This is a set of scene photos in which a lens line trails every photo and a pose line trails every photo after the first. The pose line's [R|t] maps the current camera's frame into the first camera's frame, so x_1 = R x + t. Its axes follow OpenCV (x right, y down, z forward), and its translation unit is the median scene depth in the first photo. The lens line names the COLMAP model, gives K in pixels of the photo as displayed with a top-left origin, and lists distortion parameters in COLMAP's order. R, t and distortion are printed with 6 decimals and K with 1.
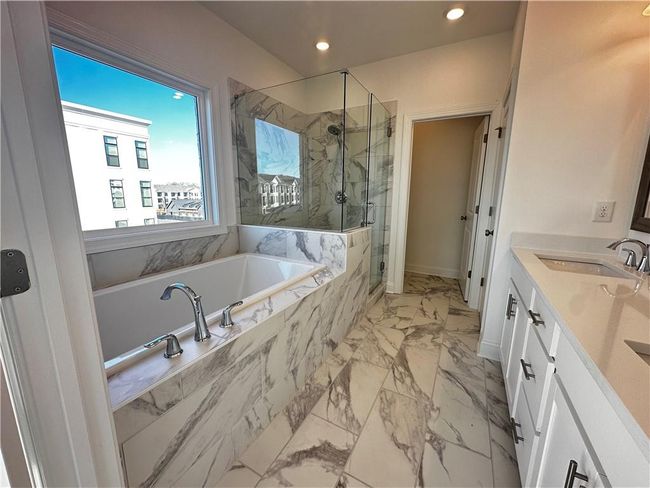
lens RADIAL K [[260.8, 0, 325.6], [0, 260.8, 243.7], [0, 0, 1]] dist [-0.003180, 0.000401]
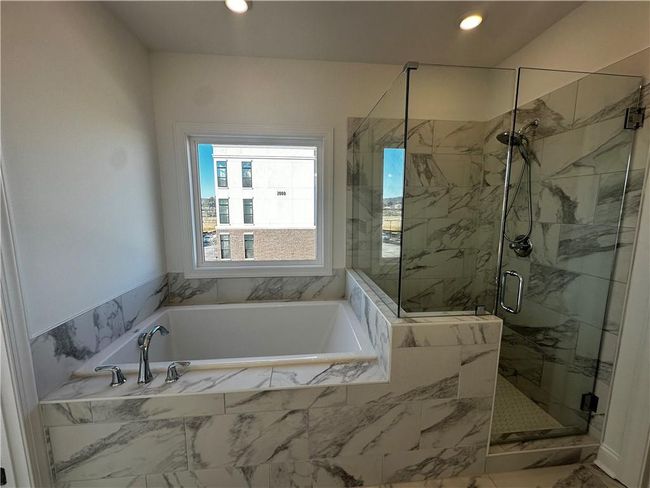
lens RADIAL K [[260.8, 0, 323.9], [0, 260.8, 244.1], [0, 0, 1]] dist [-0.003180, 0.000401]
pose [[0.564865, 0.105670, -0.818390, 0.394504], [-0.150335, 0.988347, 0.023852, -0.178128], [0.811374, 0.109559, 0.574168, 0.408597]]
